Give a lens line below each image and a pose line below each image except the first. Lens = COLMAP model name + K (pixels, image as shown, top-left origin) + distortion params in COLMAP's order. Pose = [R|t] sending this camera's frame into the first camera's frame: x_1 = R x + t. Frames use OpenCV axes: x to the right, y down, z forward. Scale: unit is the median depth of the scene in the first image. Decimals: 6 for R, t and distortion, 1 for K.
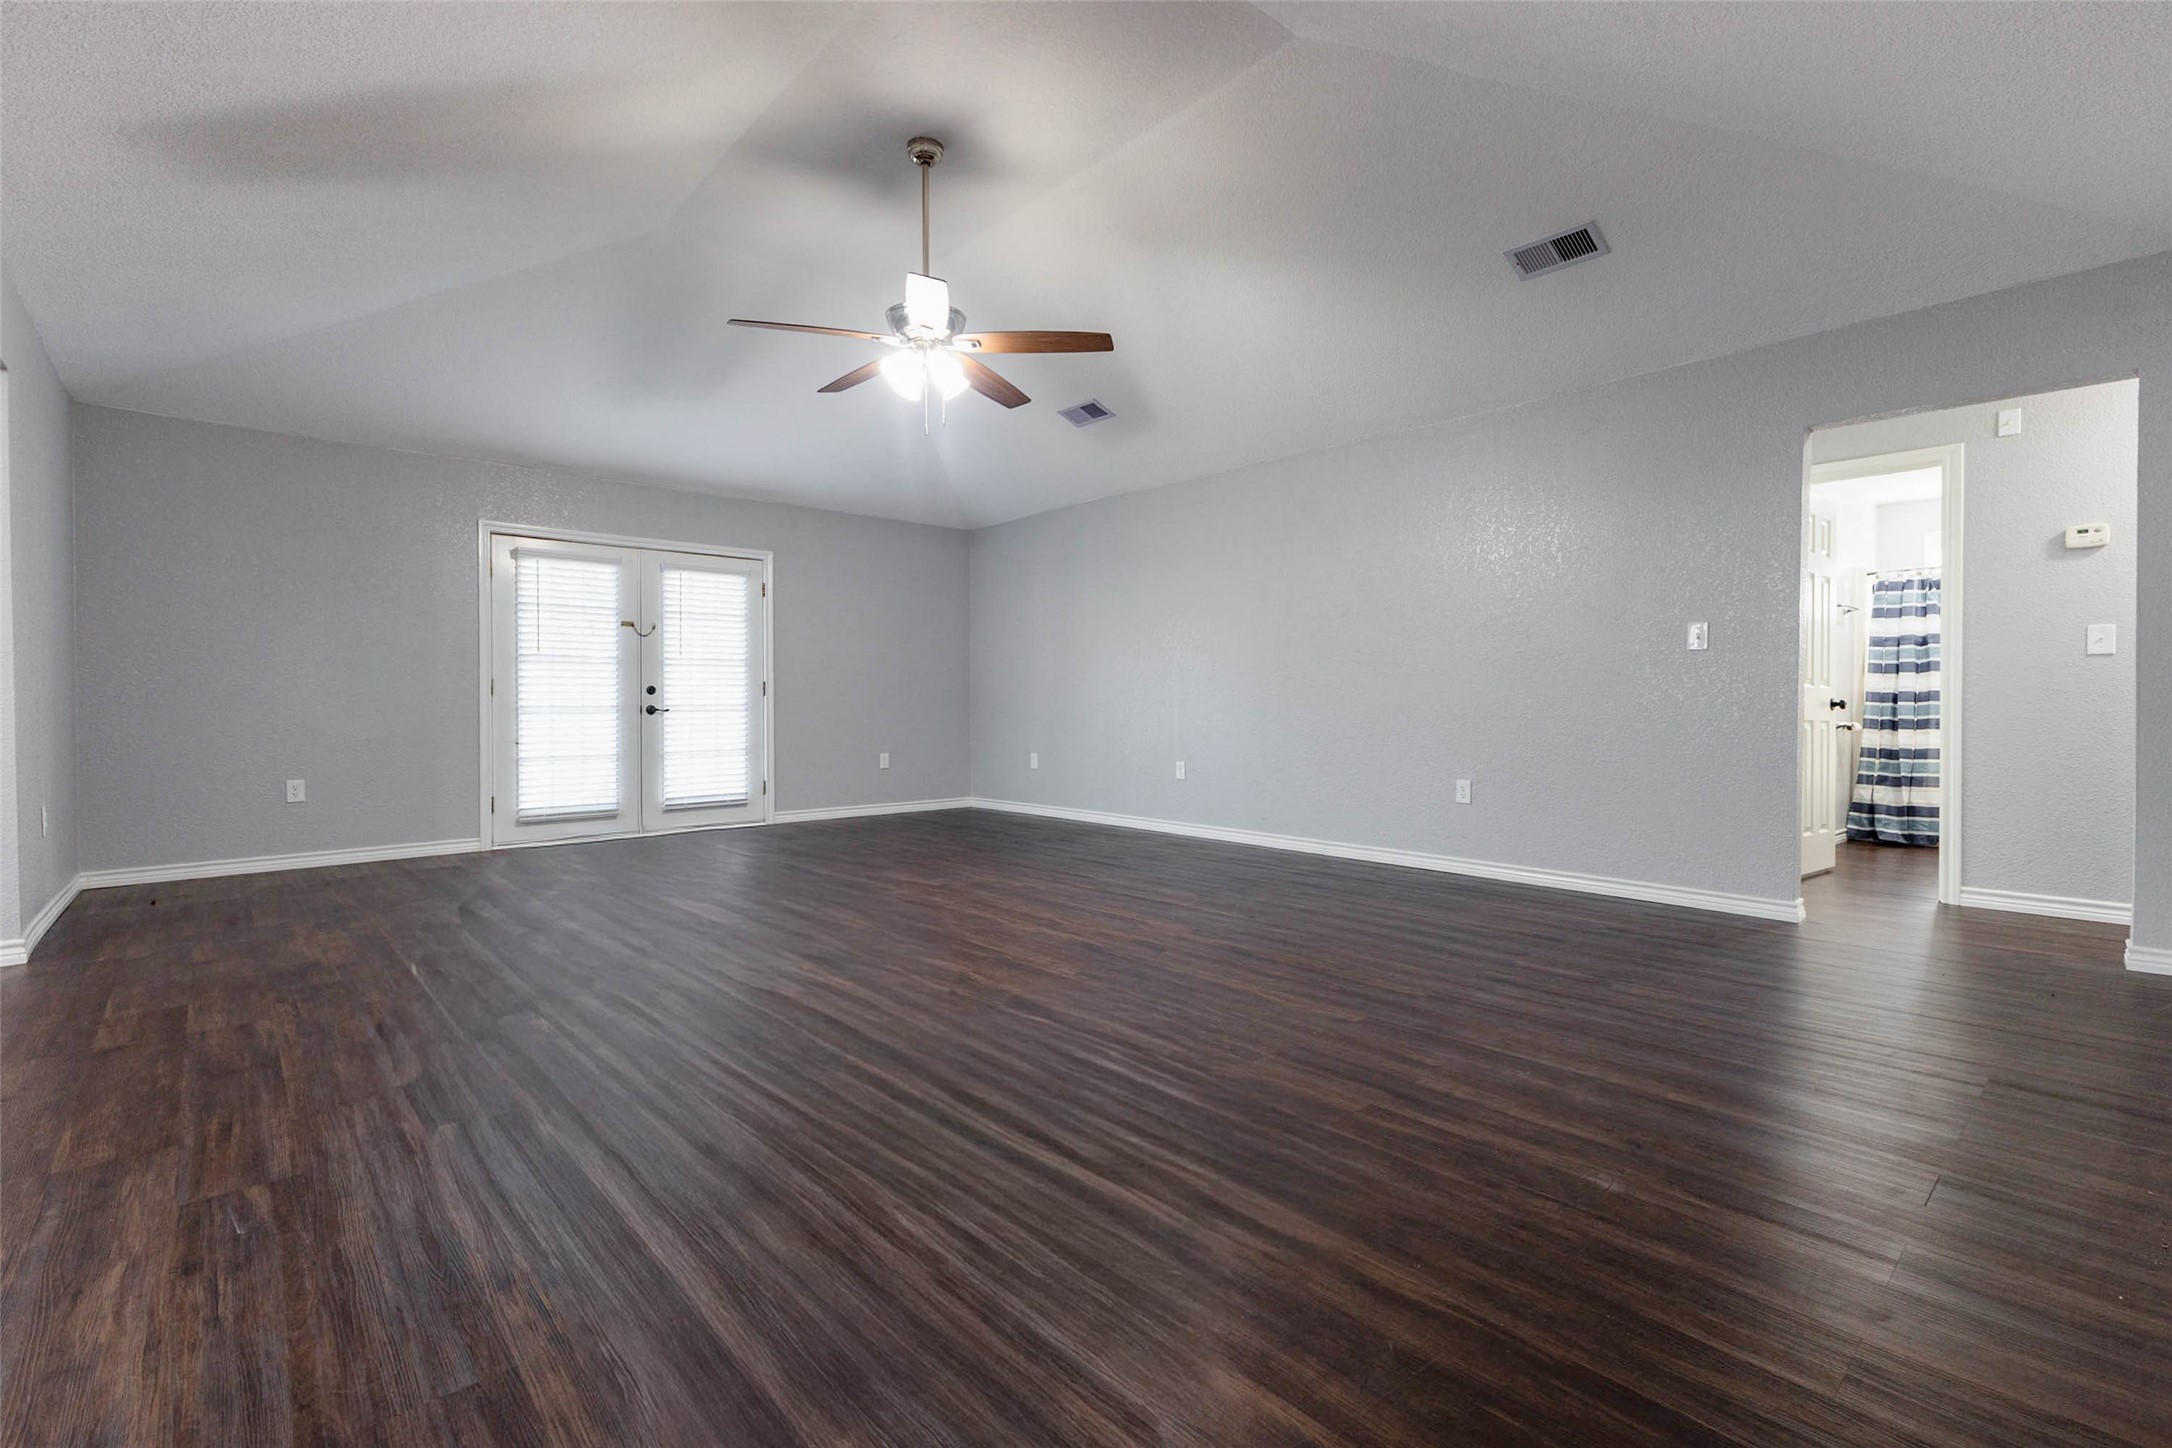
lens RADIAL K [[950.4, 0, 1109.2], [0, 950.4, 709.0], [0, 0, 1]] dist [0.001064, 0.000166]
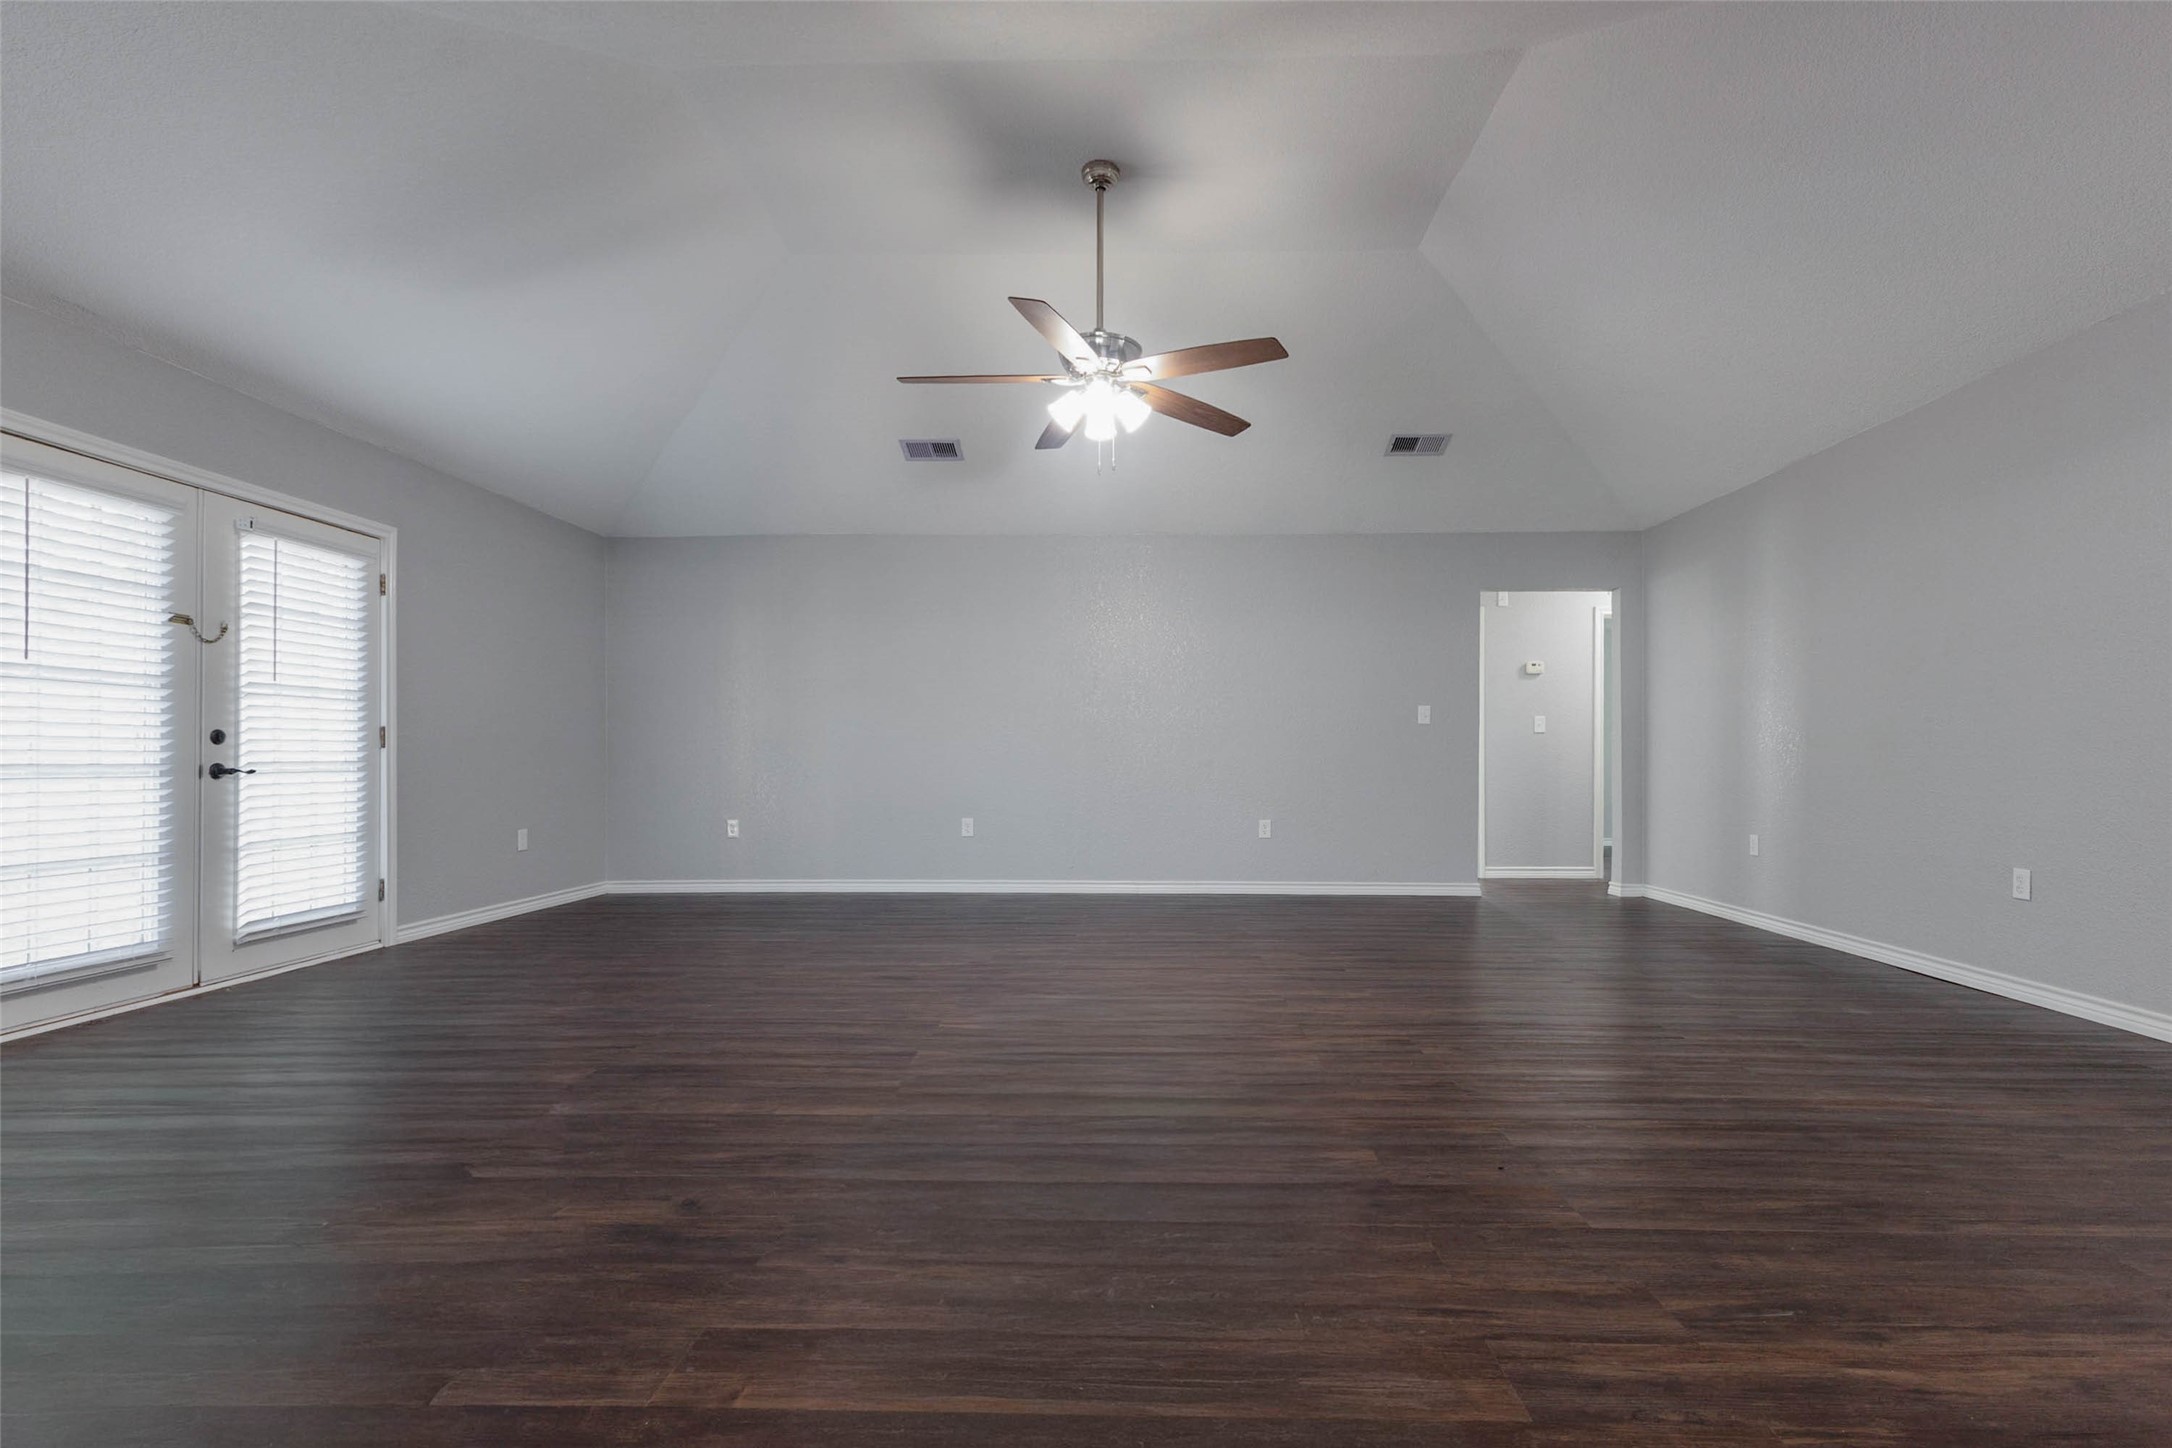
lens RADIAL K [[920.3, 0, 1156.7], [0, 920.3, 750.1], [0, 0, 1]] dist [0.001773, 0.000402]
pose [[0.691004, 0.007410, 0.722813, -0.487923], [0.005376, 0.999867, -0.015390, -0.000026], [-0.722831, 0.014521, 0.690873, 0.201563]]
